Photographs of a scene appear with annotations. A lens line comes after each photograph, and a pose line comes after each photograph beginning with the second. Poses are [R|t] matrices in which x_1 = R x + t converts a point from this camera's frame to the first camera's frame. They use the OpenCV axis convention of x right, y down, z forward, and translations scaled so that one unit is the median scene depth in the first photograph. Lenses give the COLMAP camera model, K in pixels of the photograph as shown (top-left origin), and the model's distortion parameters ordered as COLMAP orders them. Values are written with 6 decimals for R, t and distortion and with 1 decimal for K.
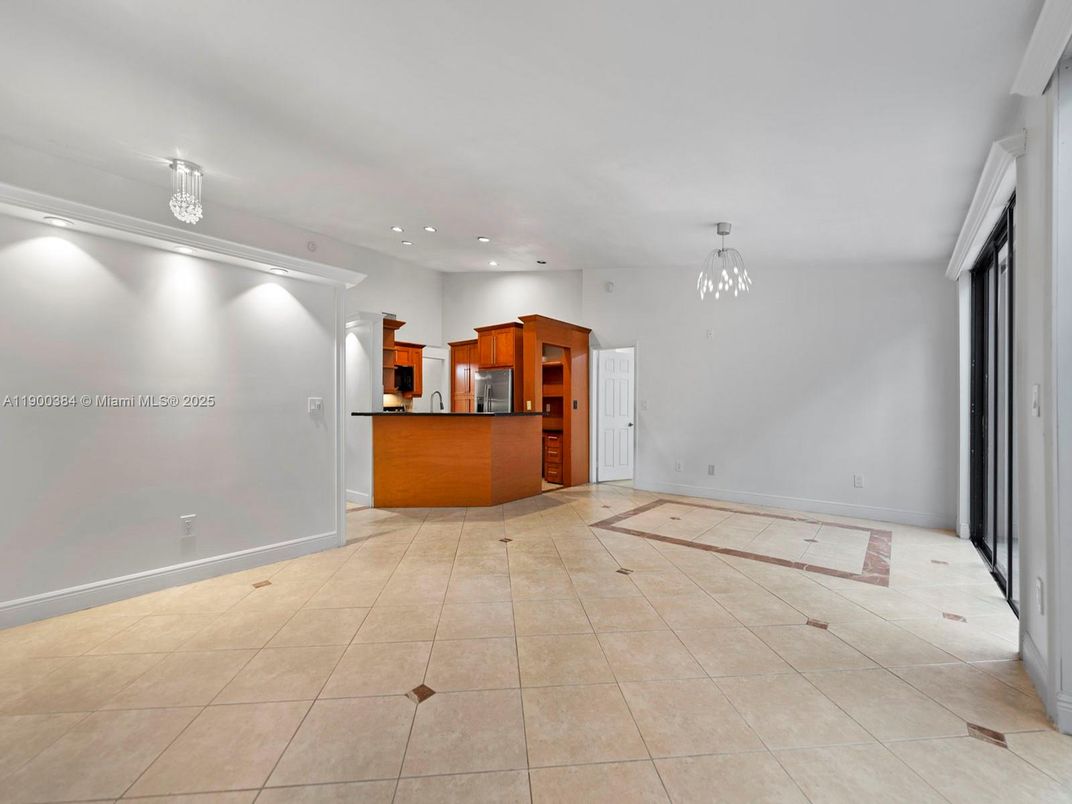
lens RADIAL K [[444.6, 0, 528.2], [0, 444.6, 406.5], [0, 0, 1]] dist [0.000303, -0.000458]
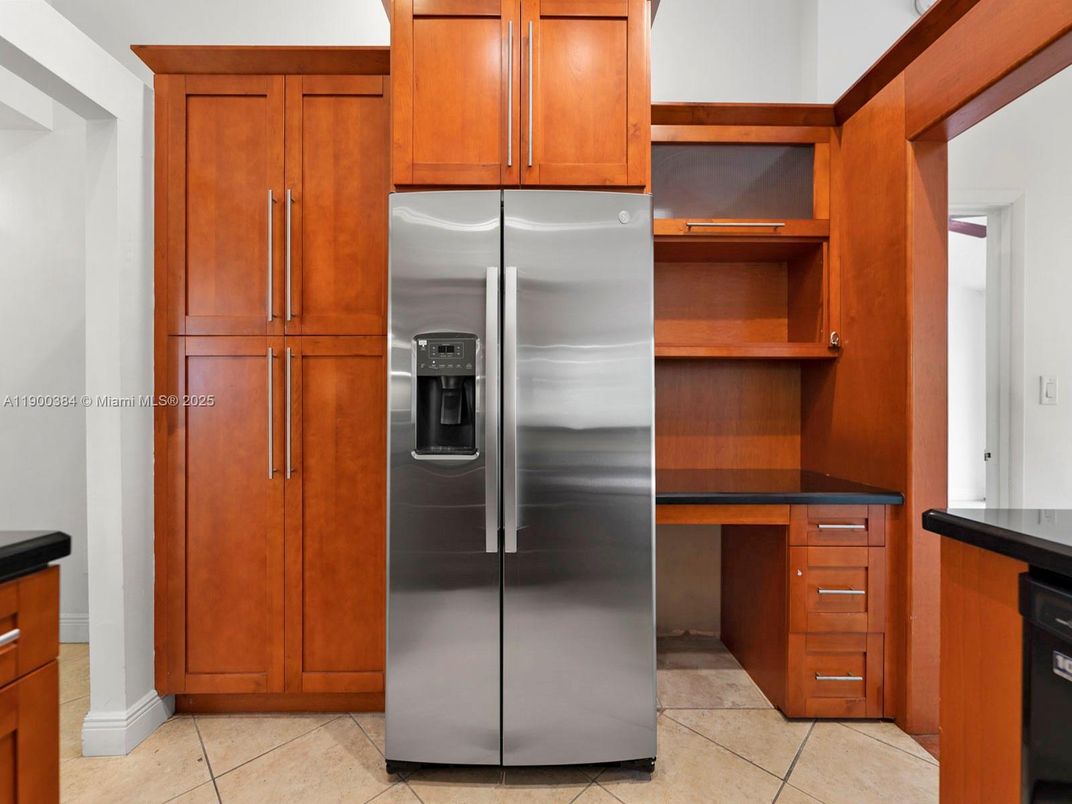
lens RADIAL K [[444.6, 0, 528.2], [0, 444.6, 406.5], [0, 0, 1]] dist [0.000303, -0.000458]
pose [[0.764792, -0.002818, 0.644271, -0.228293], [-0.004655, 0.999940, 0.009899, 0.006467], [-0.644260, -0.010570, 0.764733, 0.980216]]
